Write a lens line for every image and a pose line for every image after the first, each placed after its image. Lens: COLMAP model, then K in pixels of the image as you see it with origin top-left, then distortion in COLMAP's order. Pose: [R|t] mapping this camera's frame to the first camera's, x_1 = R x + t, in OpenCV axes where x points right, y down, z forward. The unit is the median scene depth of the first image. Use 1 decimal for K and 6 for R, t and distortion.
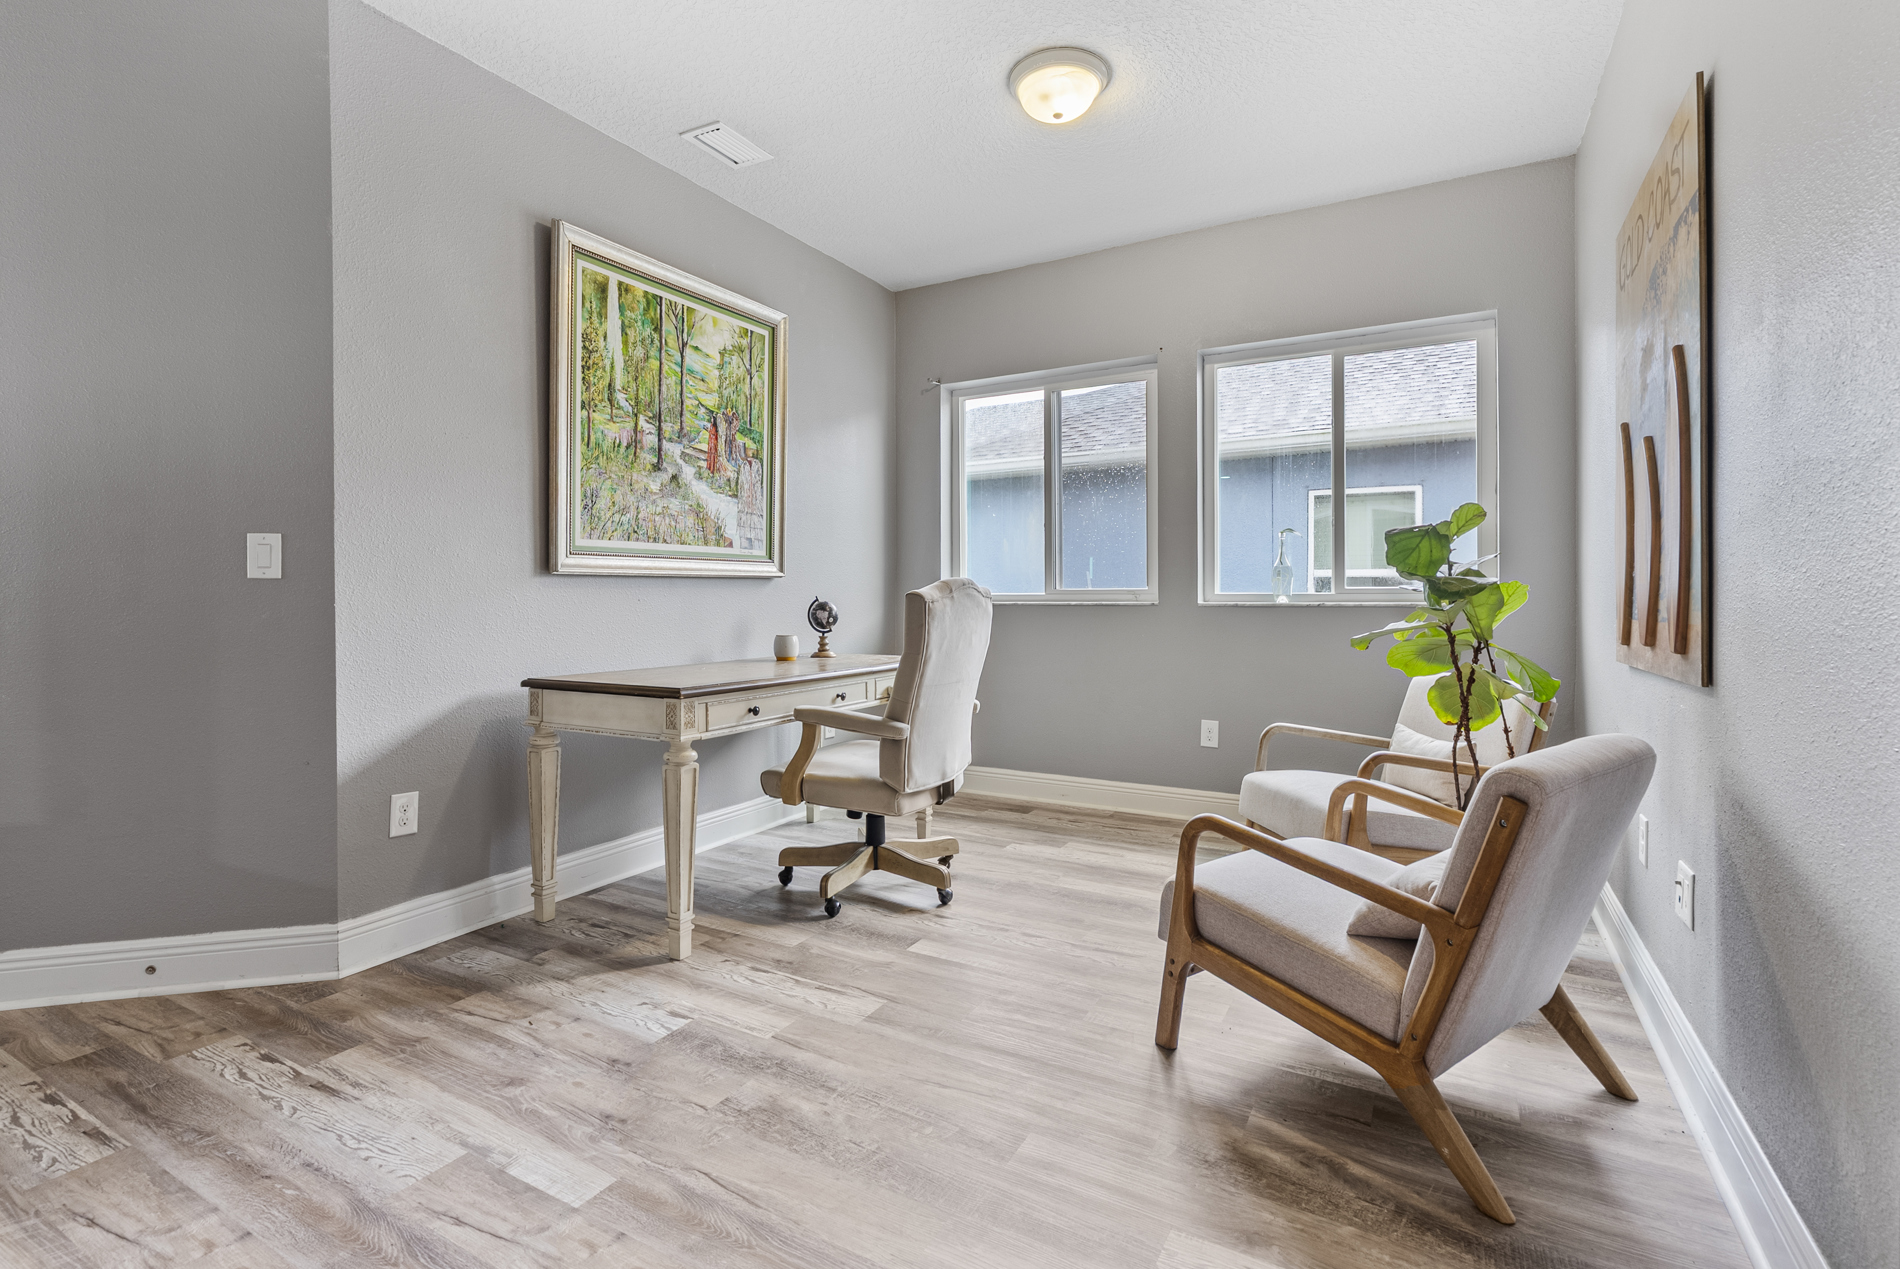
lens RADIAL K [[881.0, 0, 948.9], [0, 881.0, 654.3], [0, 0, 1]] dist [-0.000859, 0.000378]
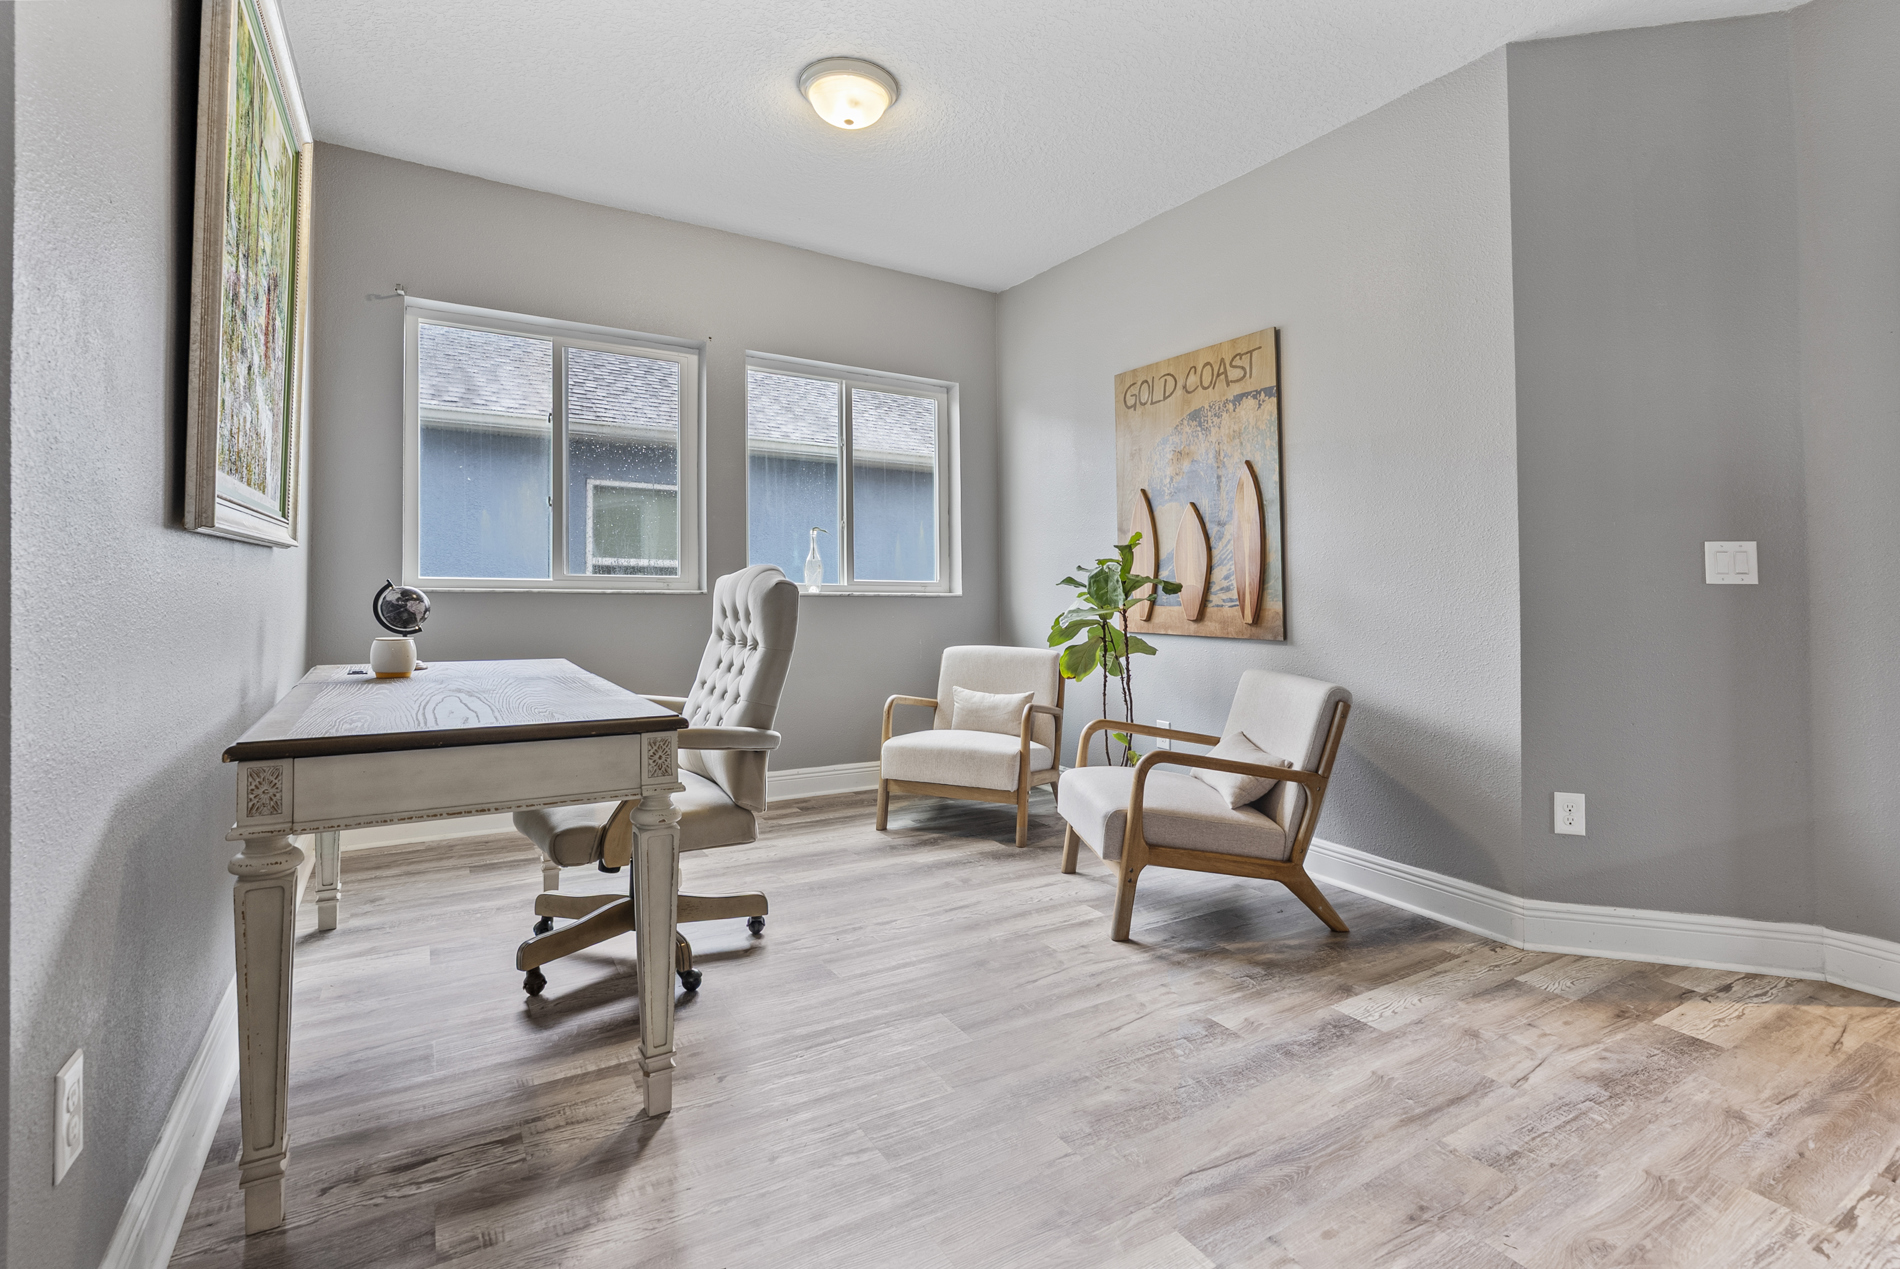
lens RADIAL K [[878.0, 0, 949.1], [0, 878.0, 619.5], [0, 0, 1]] dist [-0.004013, 0.001736]
pose [[0.486612, -0.021865, 0.873345, -0.716298], [0.041830, 0.999123, 0.001707, -0.025906], [-0.872616, 0.035701, 0.487100, 0.419085]]
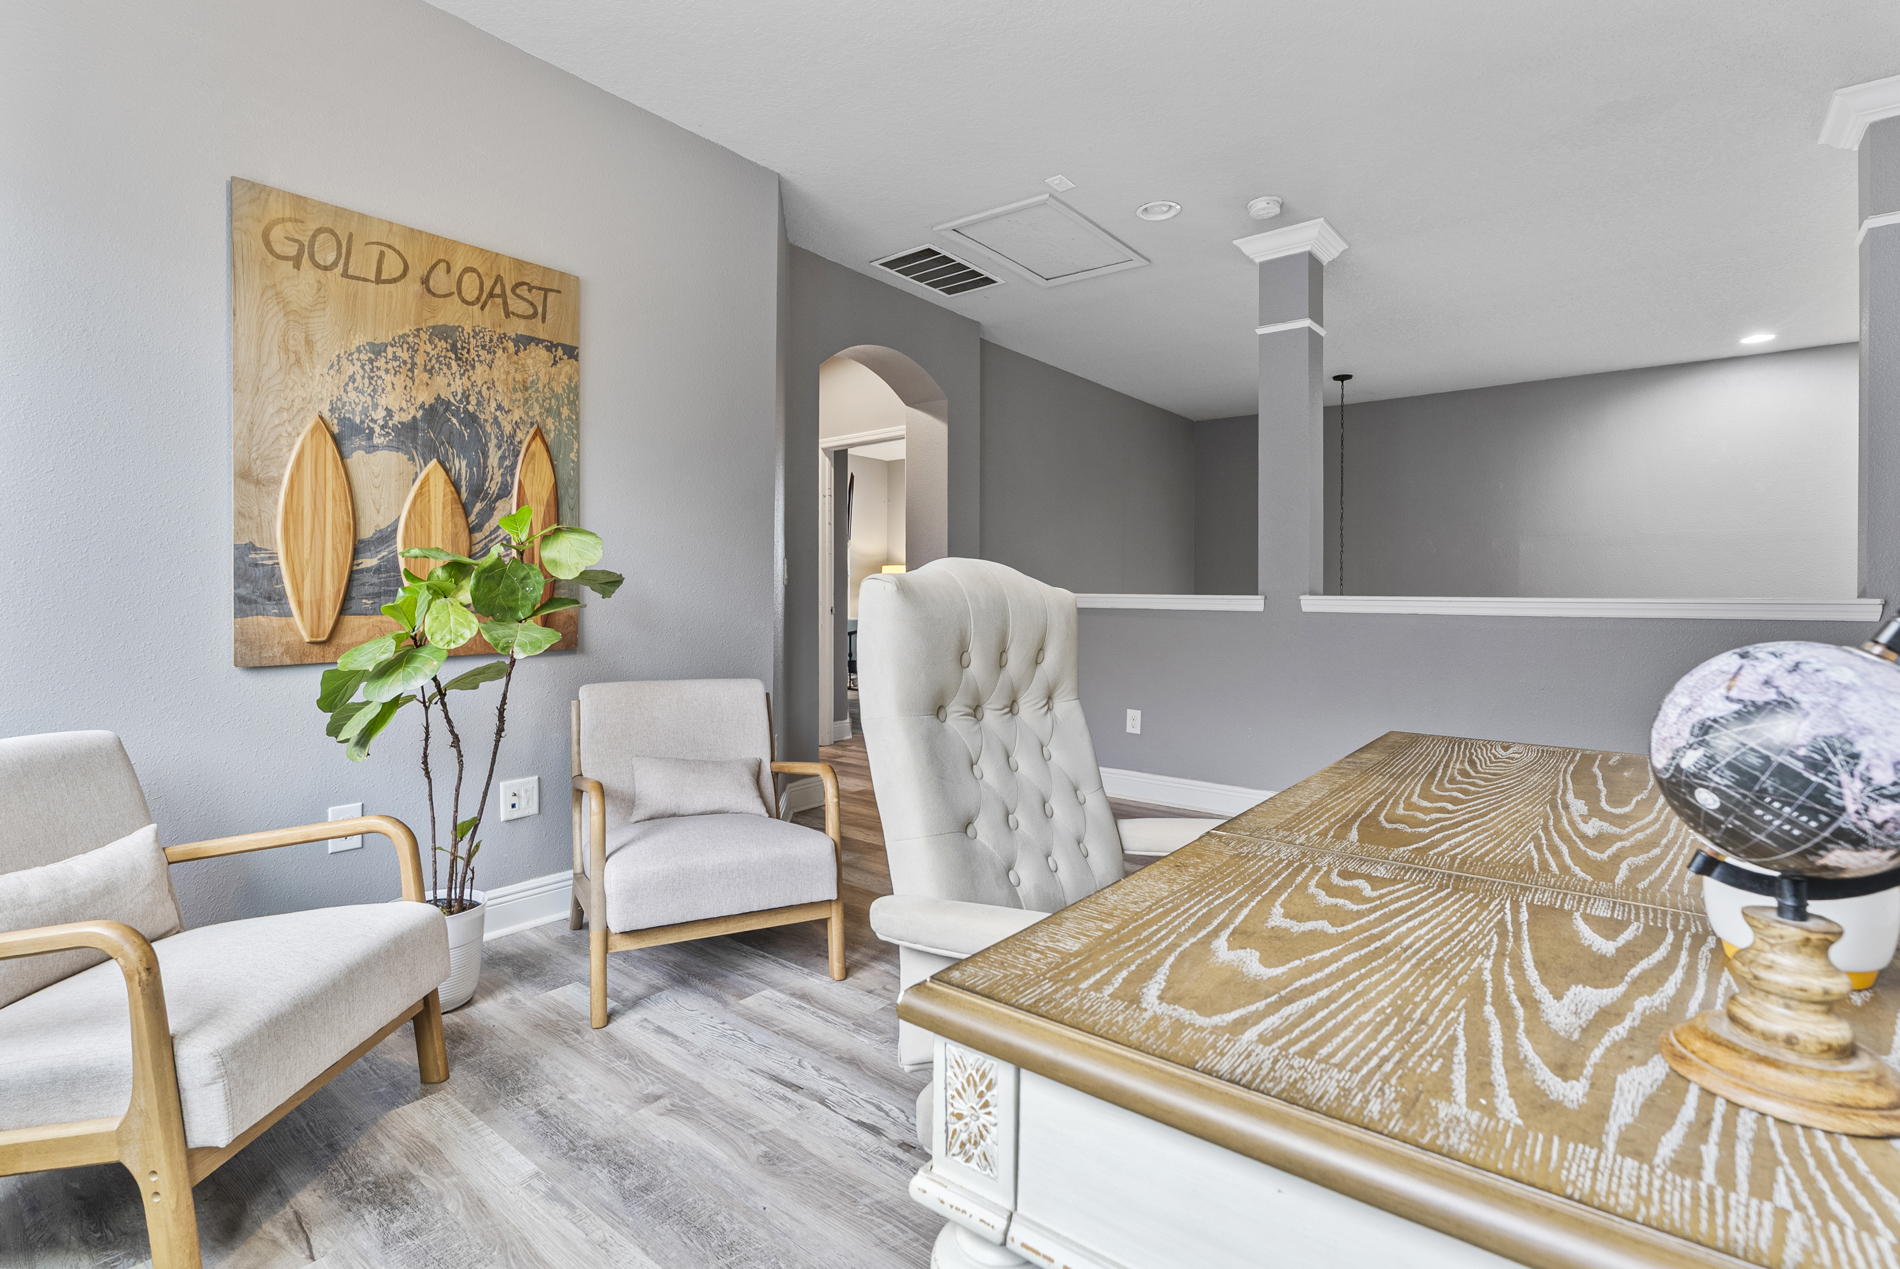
lens RADIAL K [[878.0, 0, 949.1], [0, 878.0, 619.5], [0, 0, 1]] dist [-0.004013, 0.001736]
pose [[-0.986117, -0.000661, 0.166053, -0.060656], [0.012723, 0.996752, 0.079524, -0.084246], [-0.165566, 0.080532, -0.982905, 1.515022]]
